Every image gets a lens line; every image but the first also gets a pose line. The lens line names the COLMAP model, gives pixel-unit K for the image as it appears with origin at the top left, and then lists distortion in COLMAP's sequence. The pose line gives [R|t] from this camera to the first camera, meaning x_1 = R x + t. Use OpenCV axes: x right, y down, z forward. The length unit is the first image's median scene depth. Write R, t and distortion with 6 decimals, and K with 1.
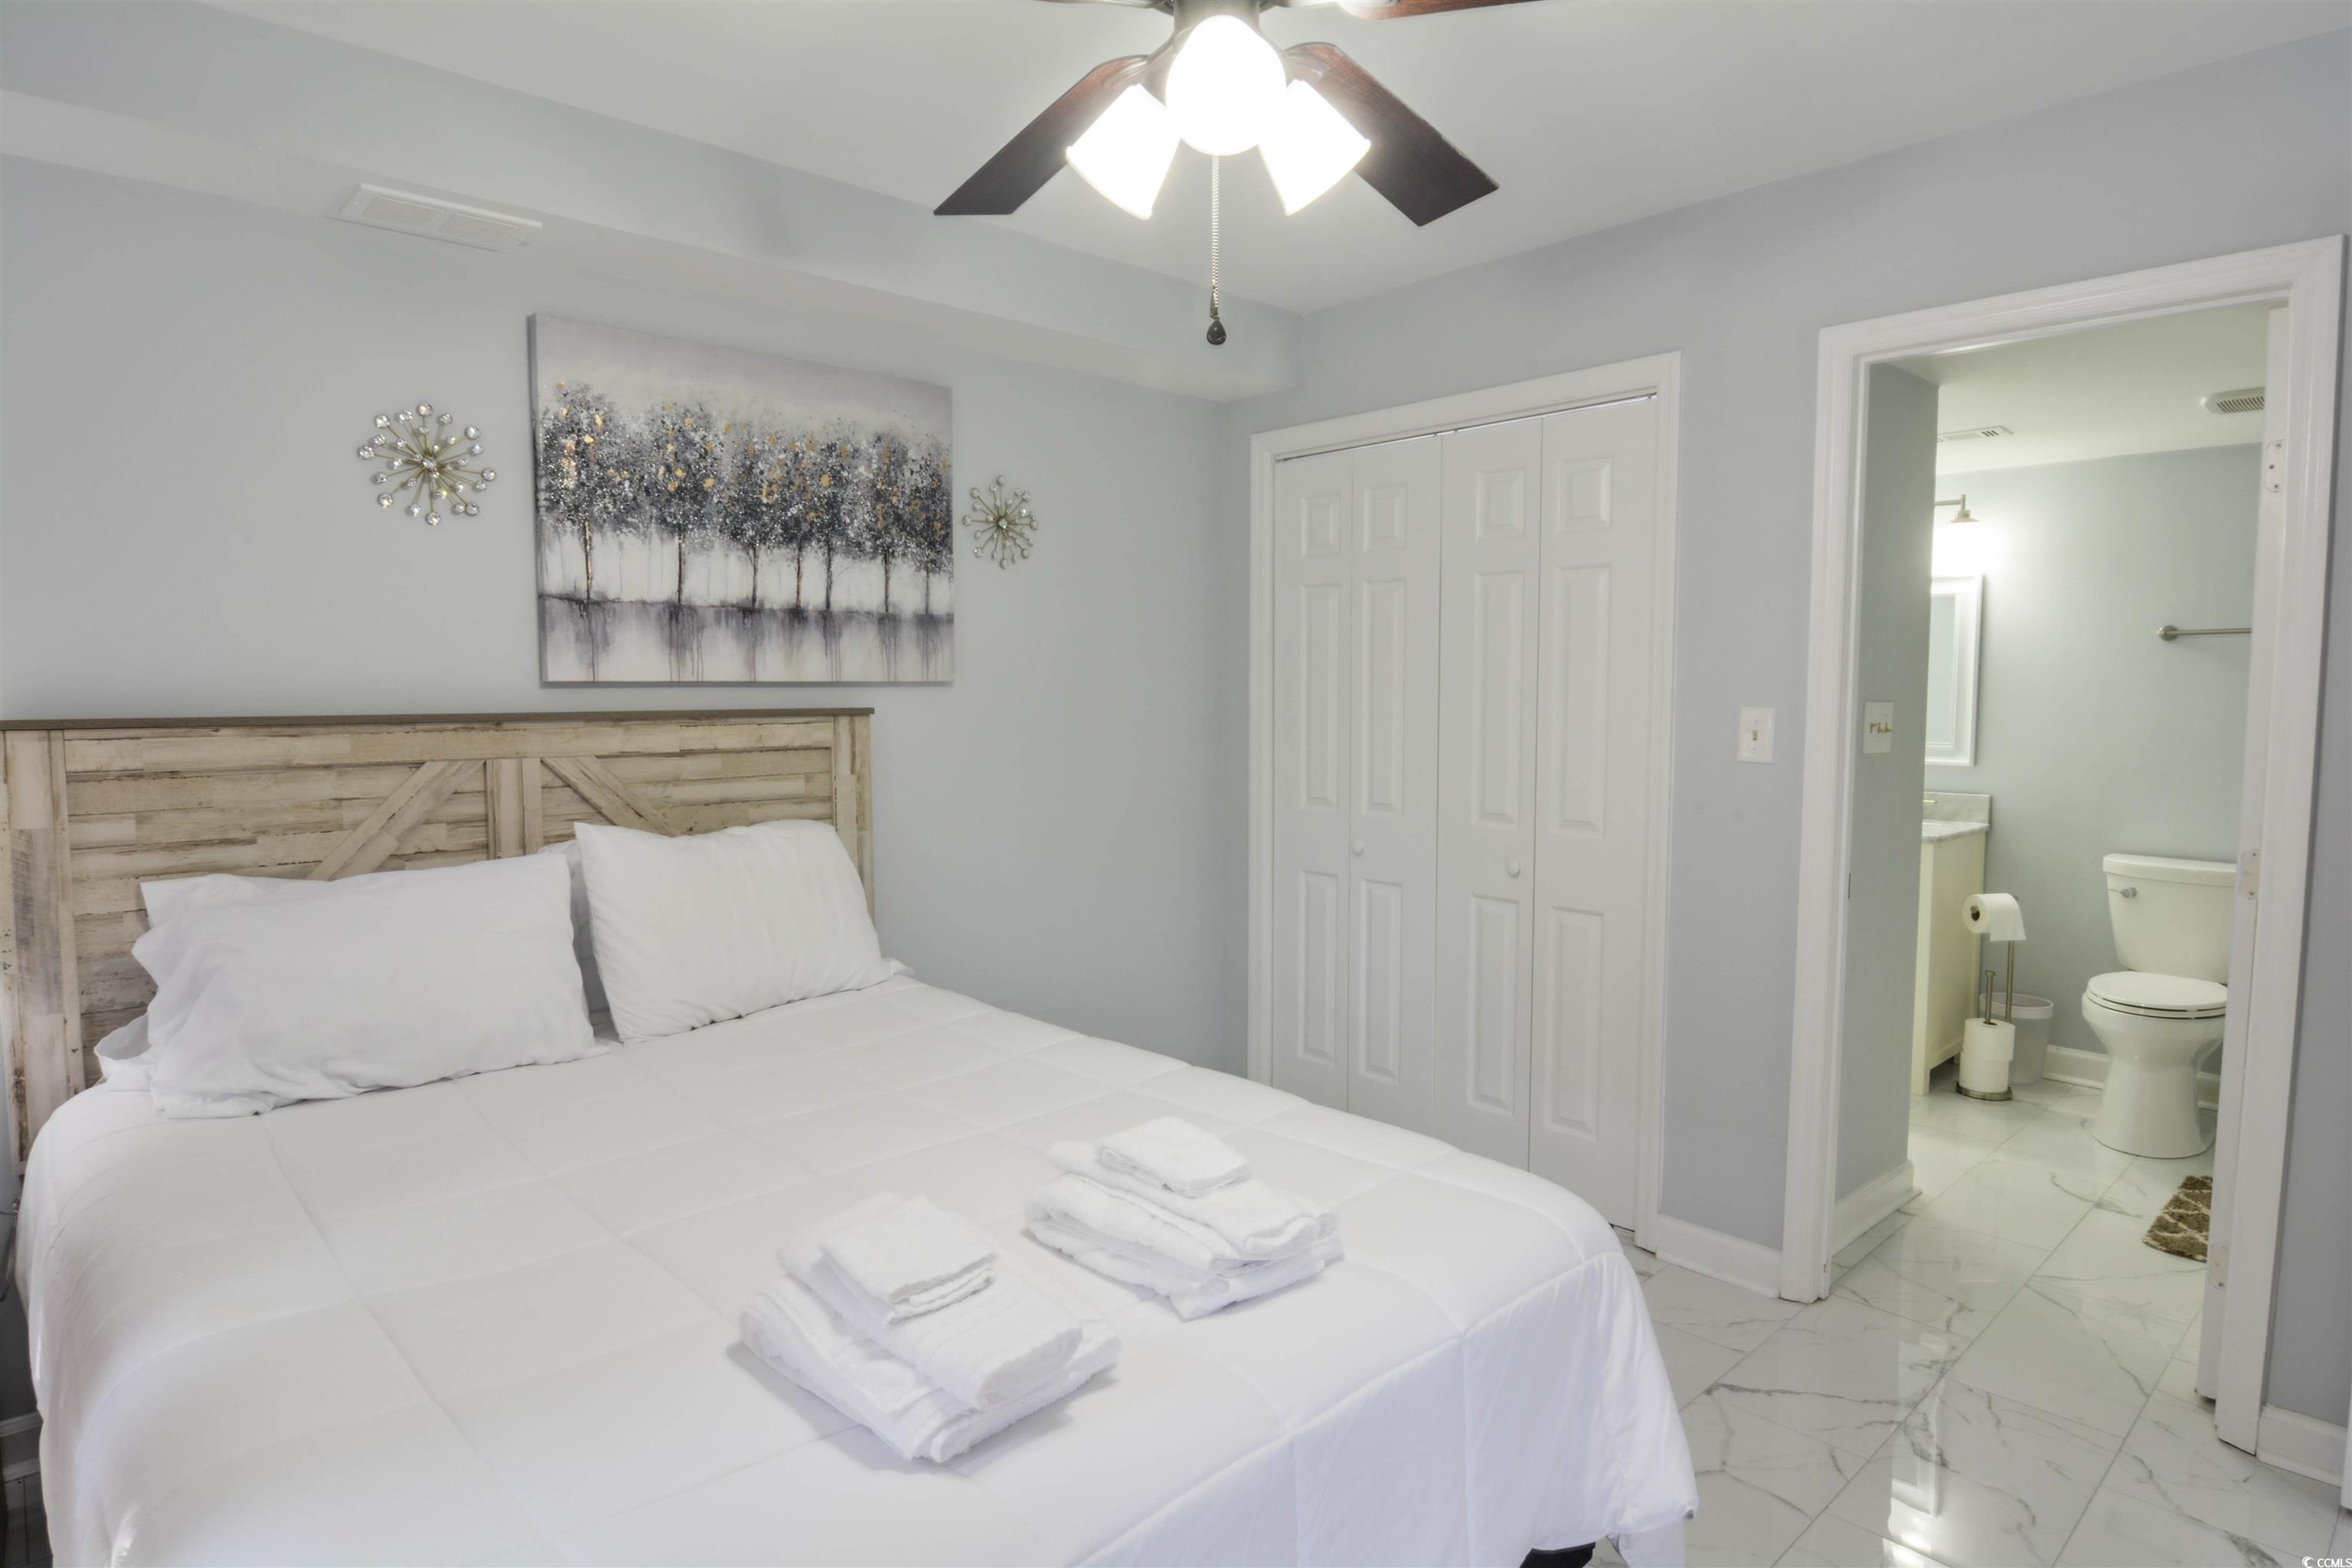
lens RADIAL K [[1291.5, 0, 1172.0], [0, 1291.5, 775.5], [0, 0, 1]] dist [0.002310, -0.016471]
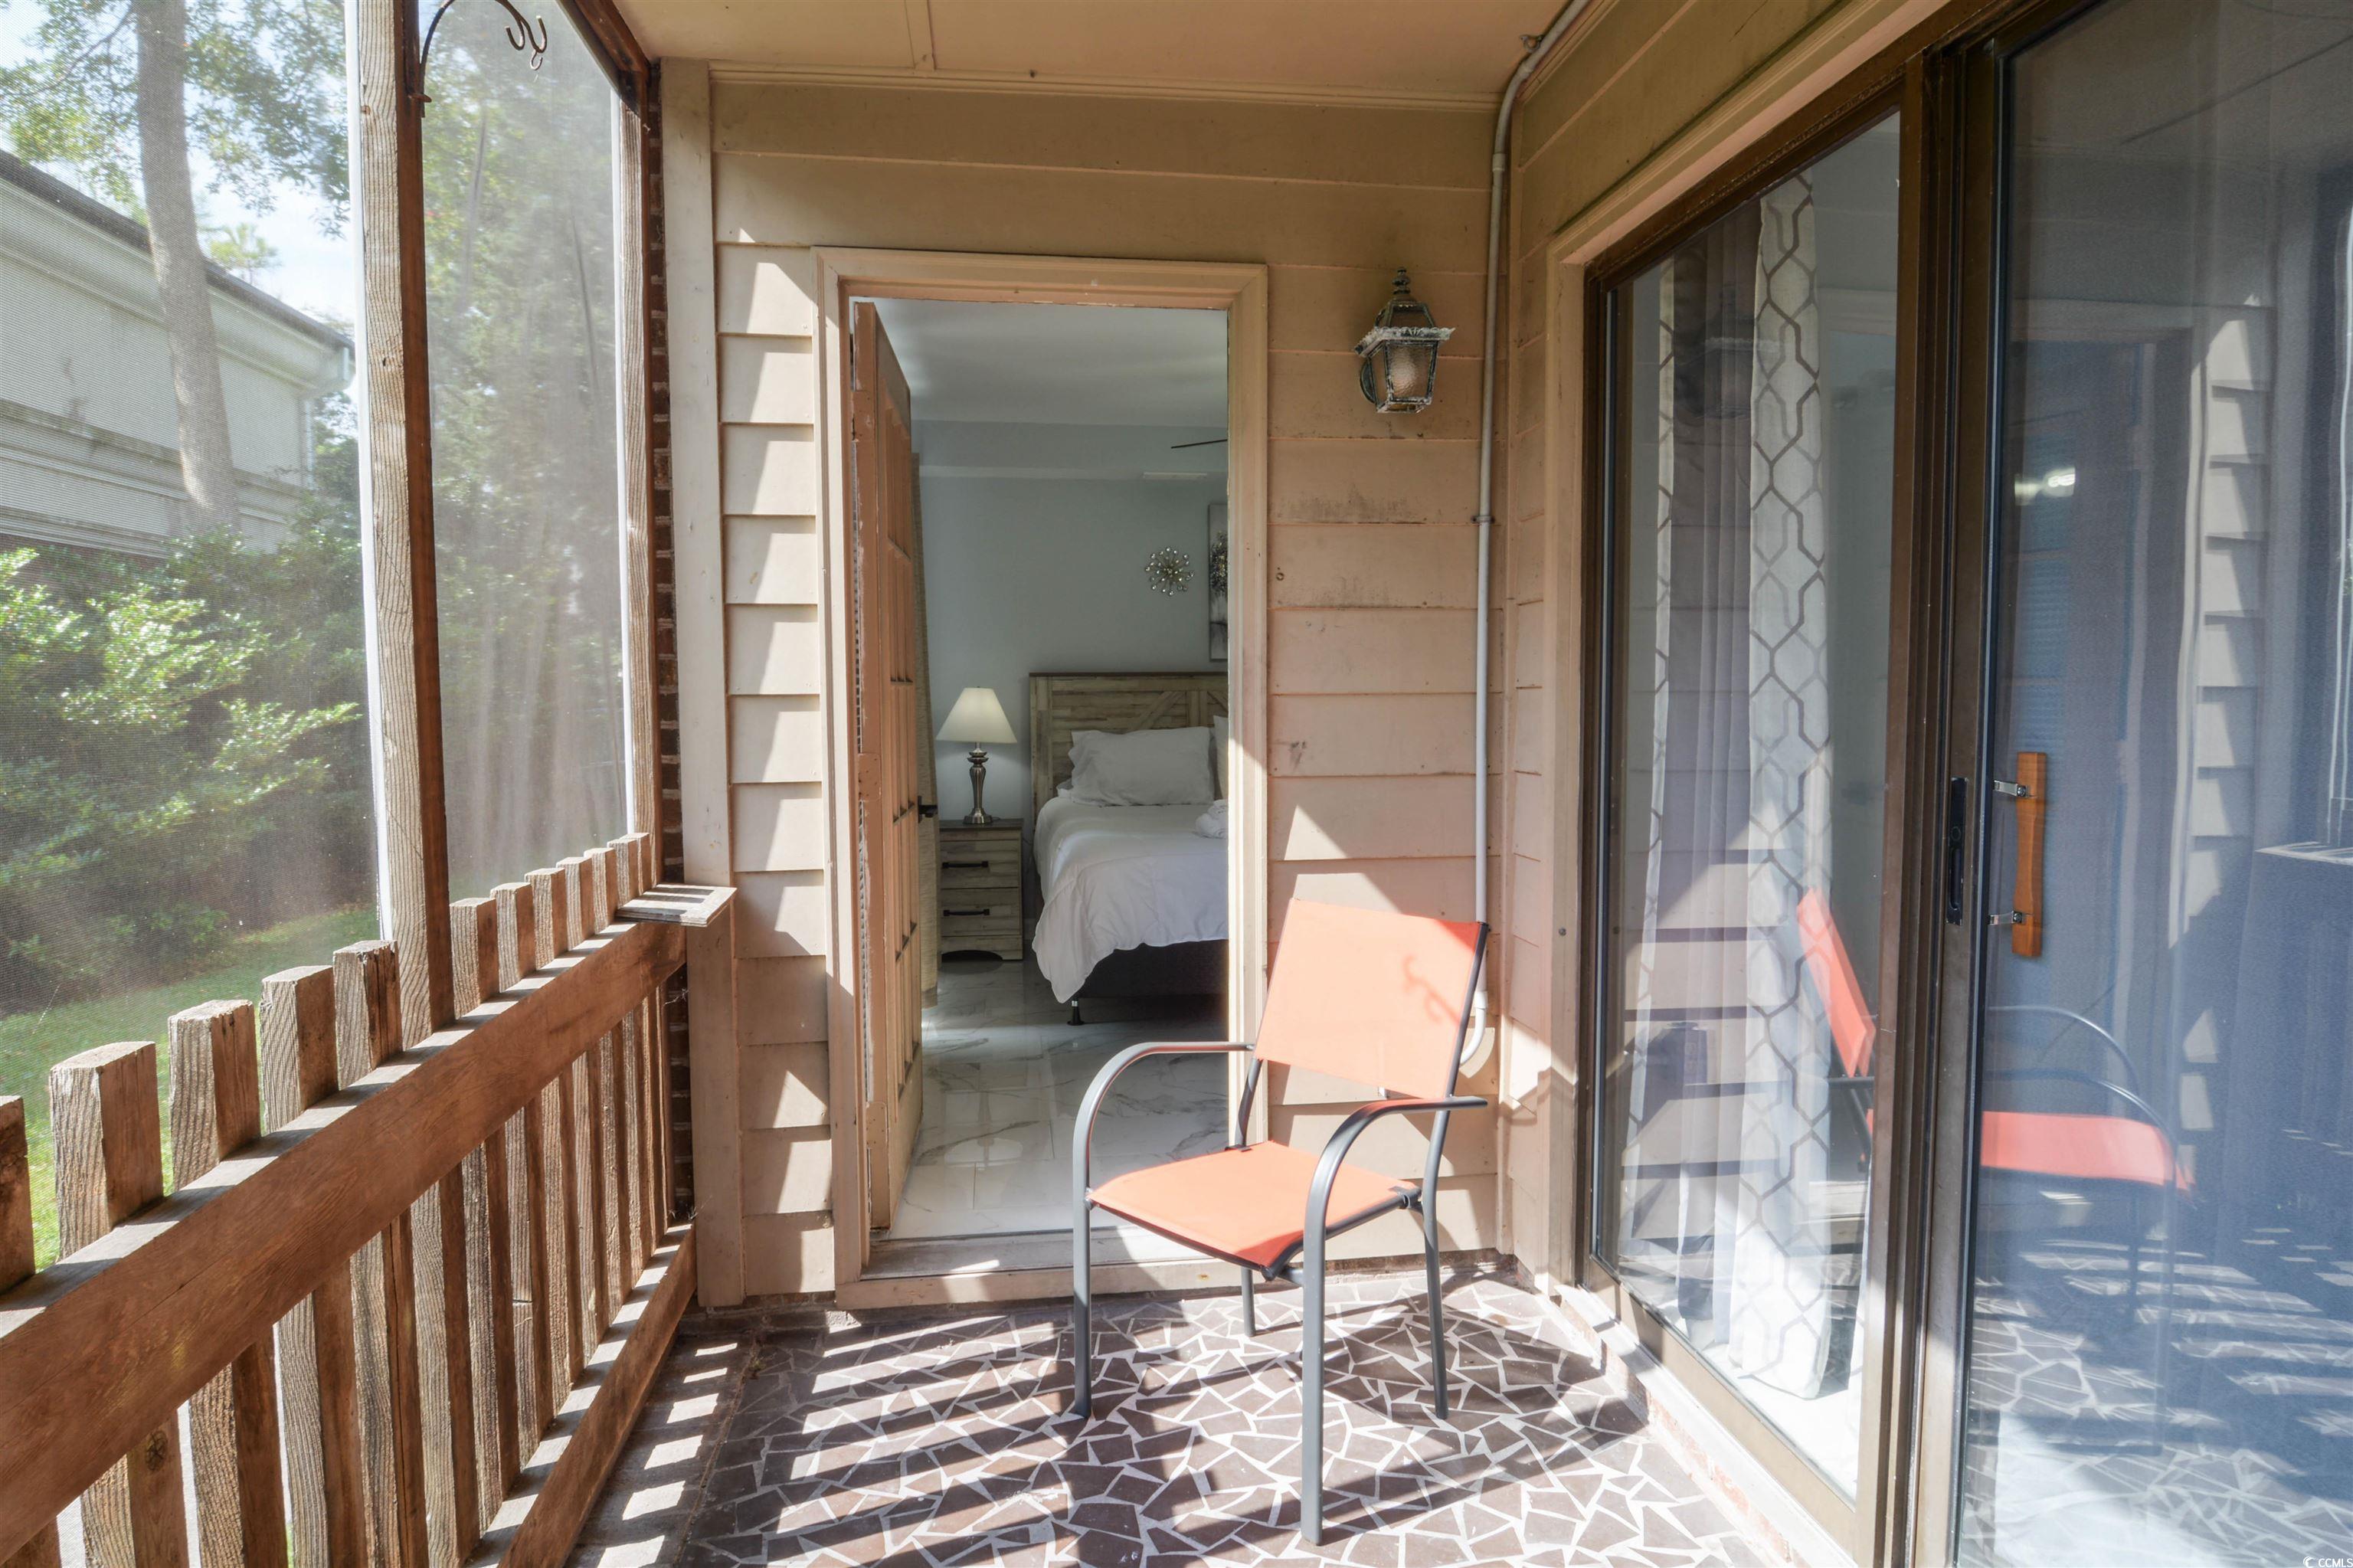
lens RADIAL K [[1292.0, 0, 1172.5], [0, 1292.0, 775.5], [0, 0, 1]] dist [0.002310, -0.016471]
pose [[0.821659, 0.034689, -0.568924, 0.748492], [-0.034630, 0.999341, 0.010918, 0.108246], [0.568927, 0.010731, 0.822318, -0.905619]]
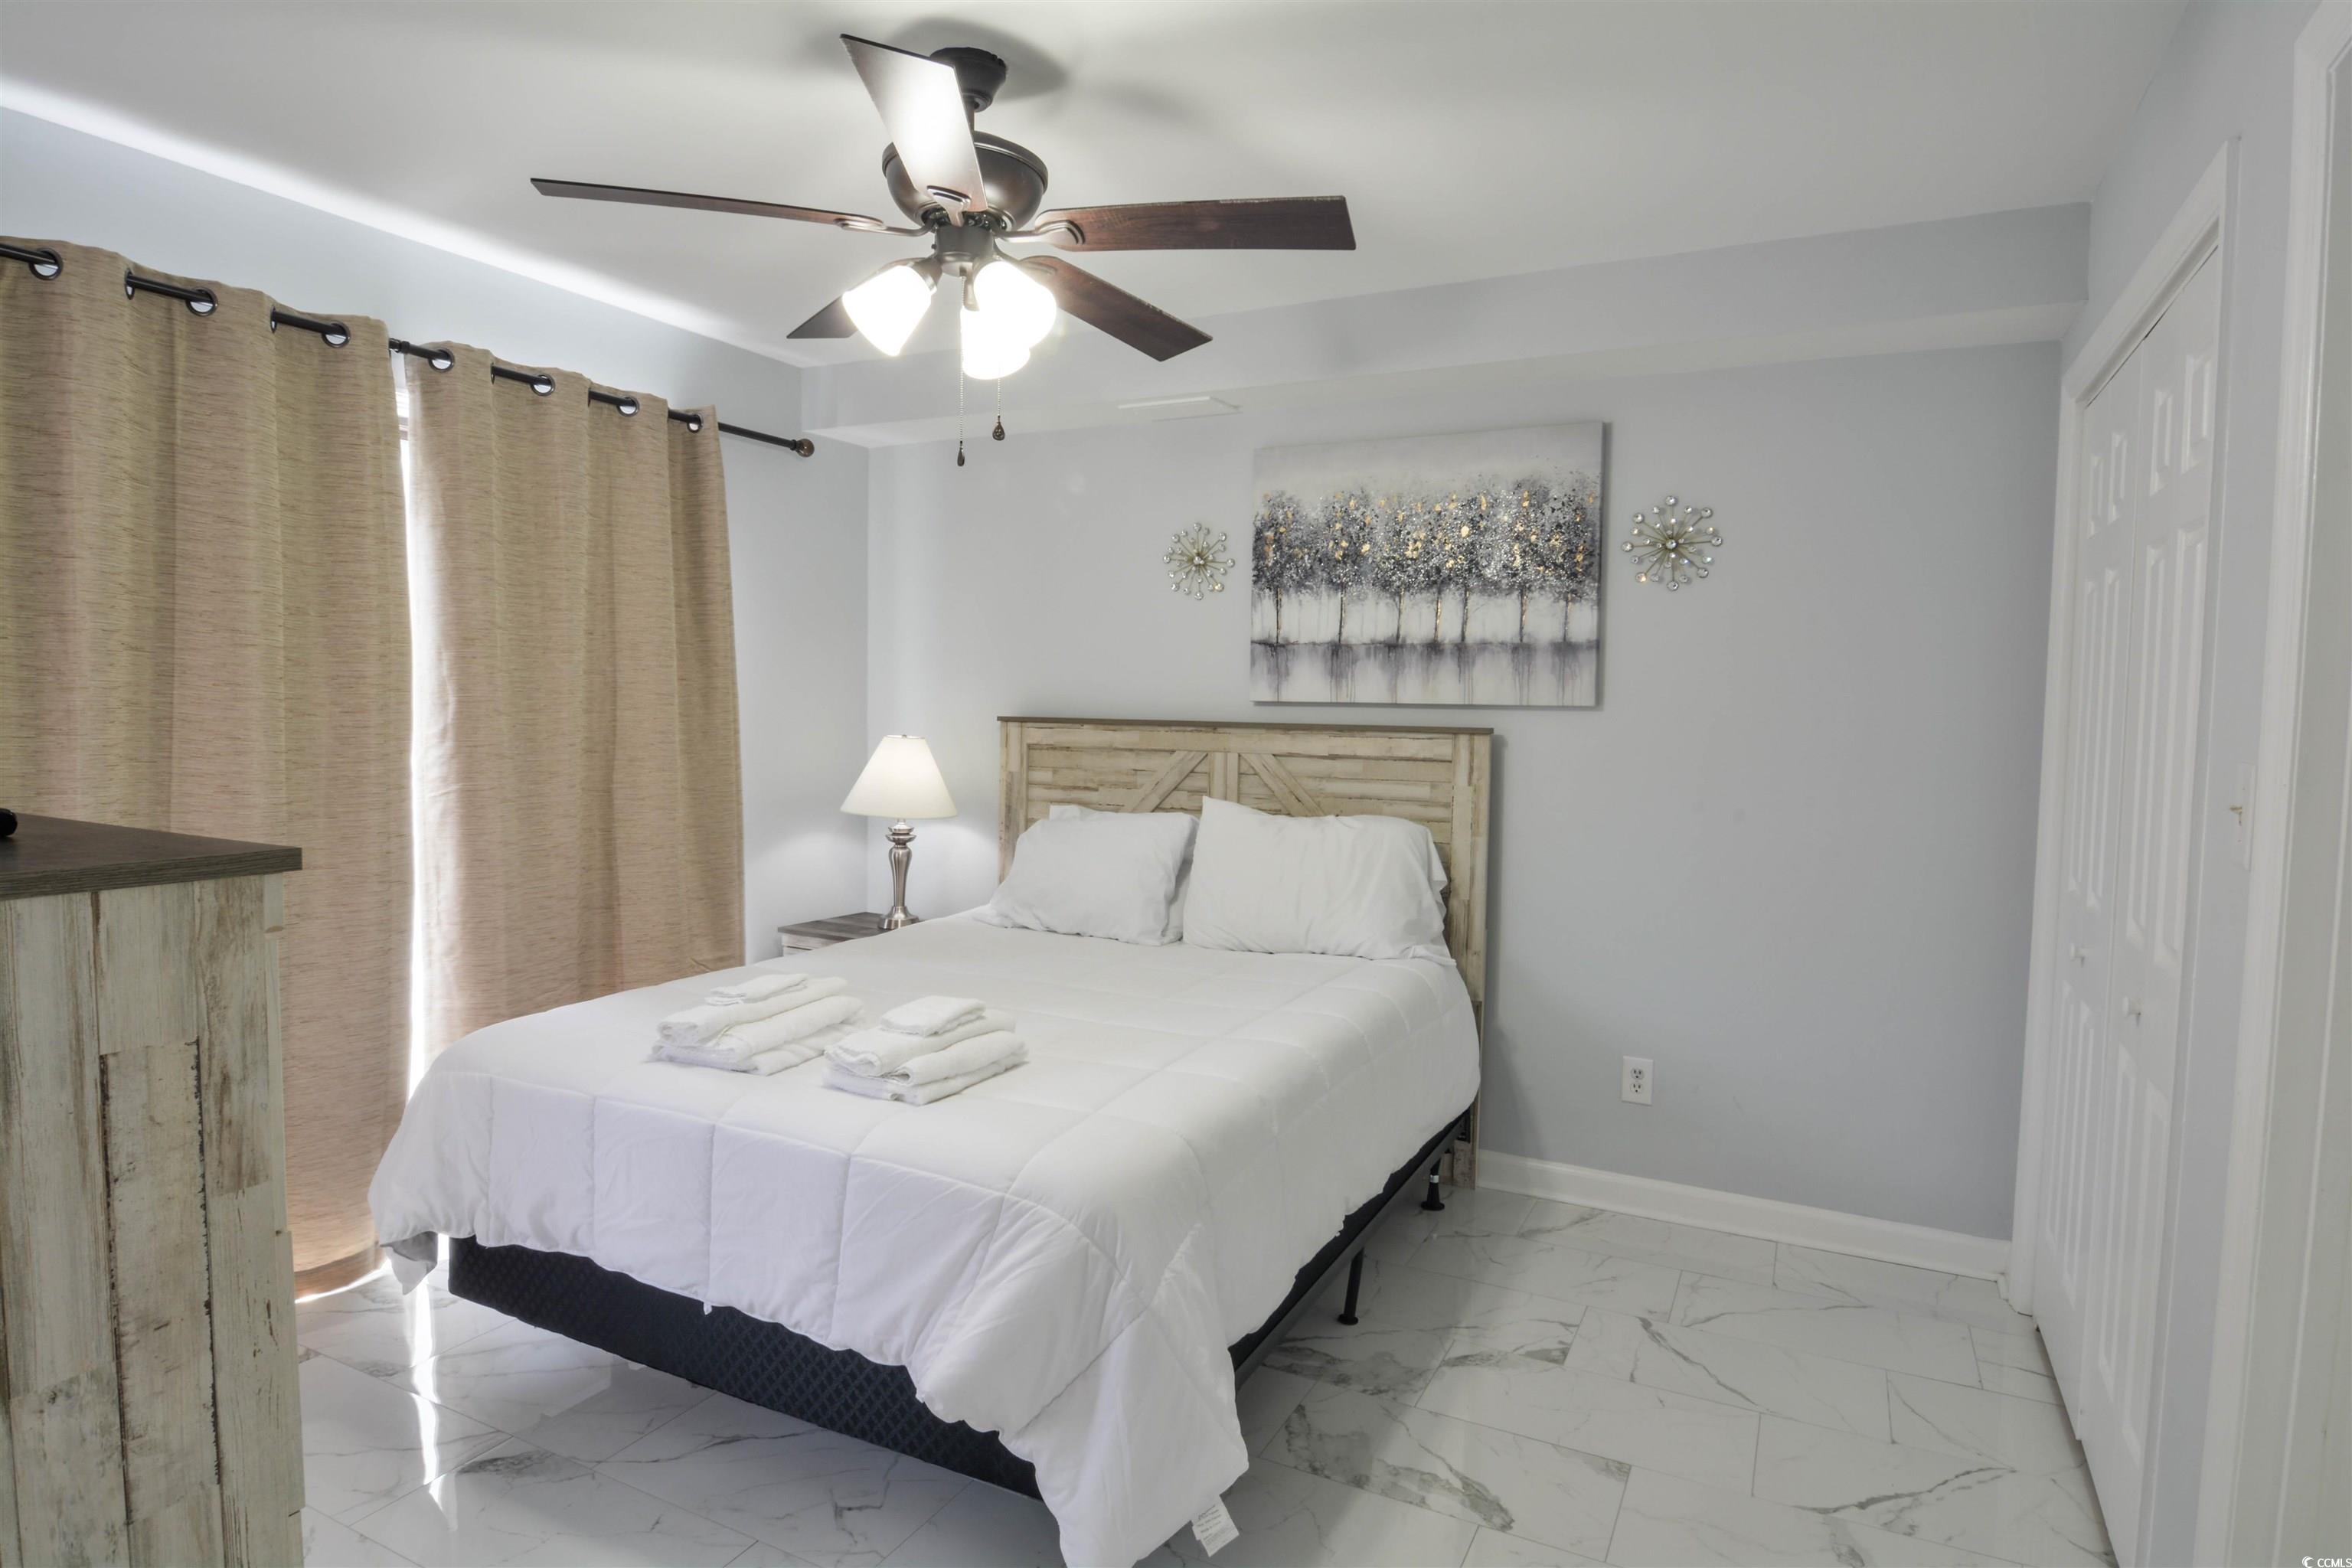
lens RADIAL K [[1291.5, 0, 1172.0], [0, 1291.5, 775.5], [0, 0, 1]] dist [0.002310, -0.016471]
pose [[0.352353, 0.058177, -0.934057, 0.786653], [-0.083558, 0.996036, 0.030517, -0.024659], [0.932129, 0.067295, 0.355818, 0.381017]]
